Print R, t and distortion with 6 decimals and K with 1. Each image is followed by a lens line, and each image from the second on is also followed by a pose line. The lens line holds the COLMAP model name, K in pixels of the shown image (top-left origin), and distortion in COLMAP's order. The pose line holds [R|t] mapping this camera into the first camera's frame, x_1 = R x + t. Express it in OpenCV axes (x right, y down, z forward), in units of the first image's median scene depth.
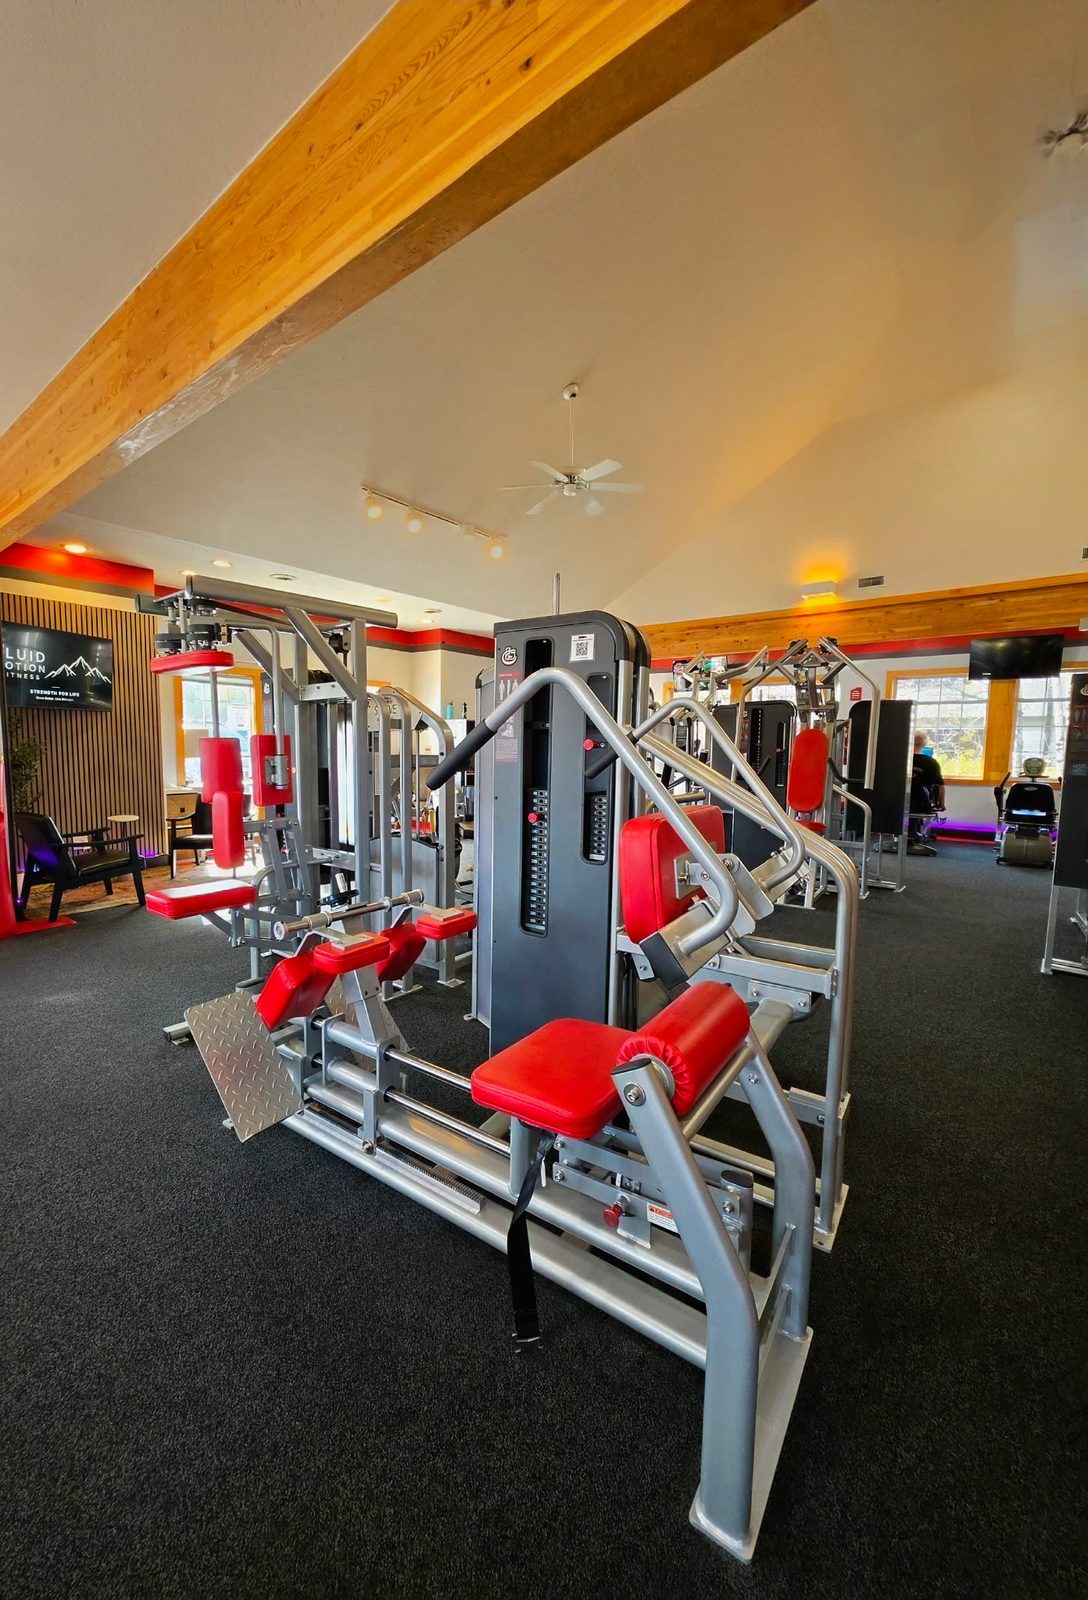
lens RADIAL K [[609.9, 0, 544.0], [0, 609.9, 800.0], [0, 0, 1]] dist [0.002148, 0.000069]
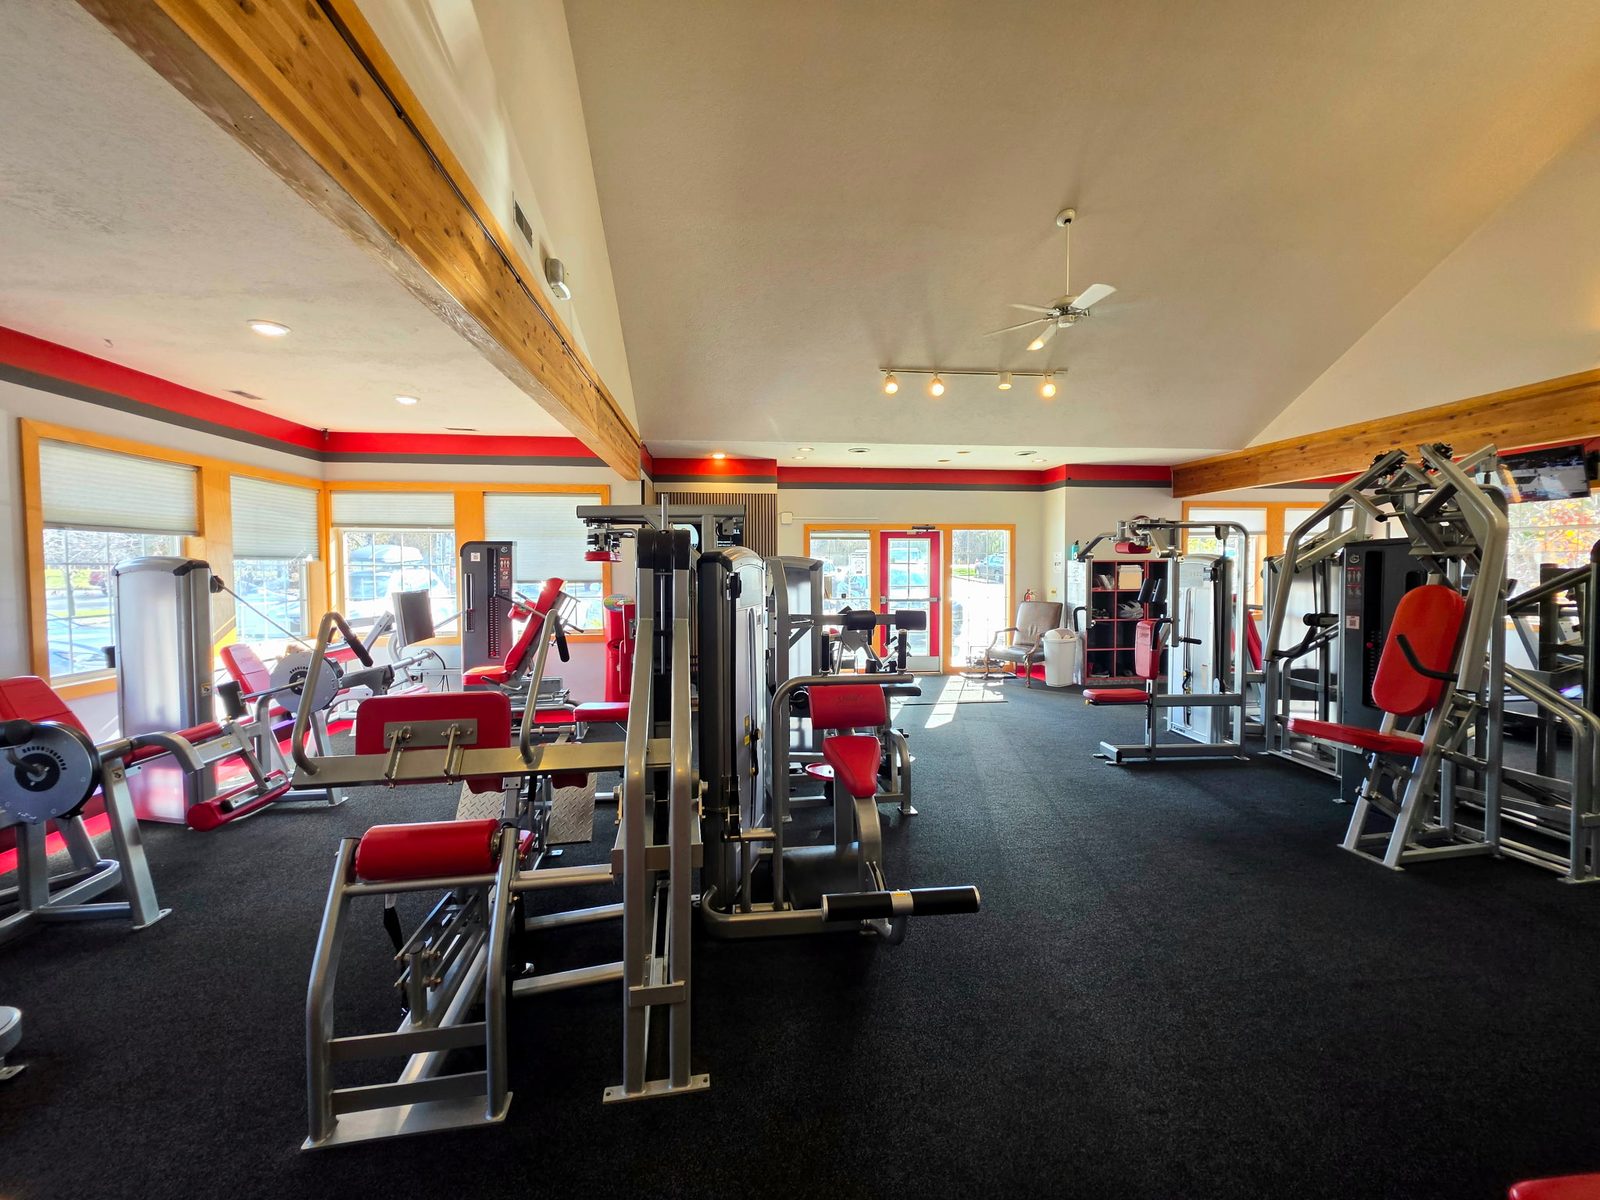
lens RADIAL K [[624.5, 0, 800.0], [0, 624.5, 600.0], [0, 0, 1]] dist [-0.001390, 0.000020]
pose [[0.751288, 0.015905, -0.659783, 0.369609], [-0.053655, 0.997872, -0.037041, -0.039391], [0.657790, 0.063229, 0.750543, 0.069883]]
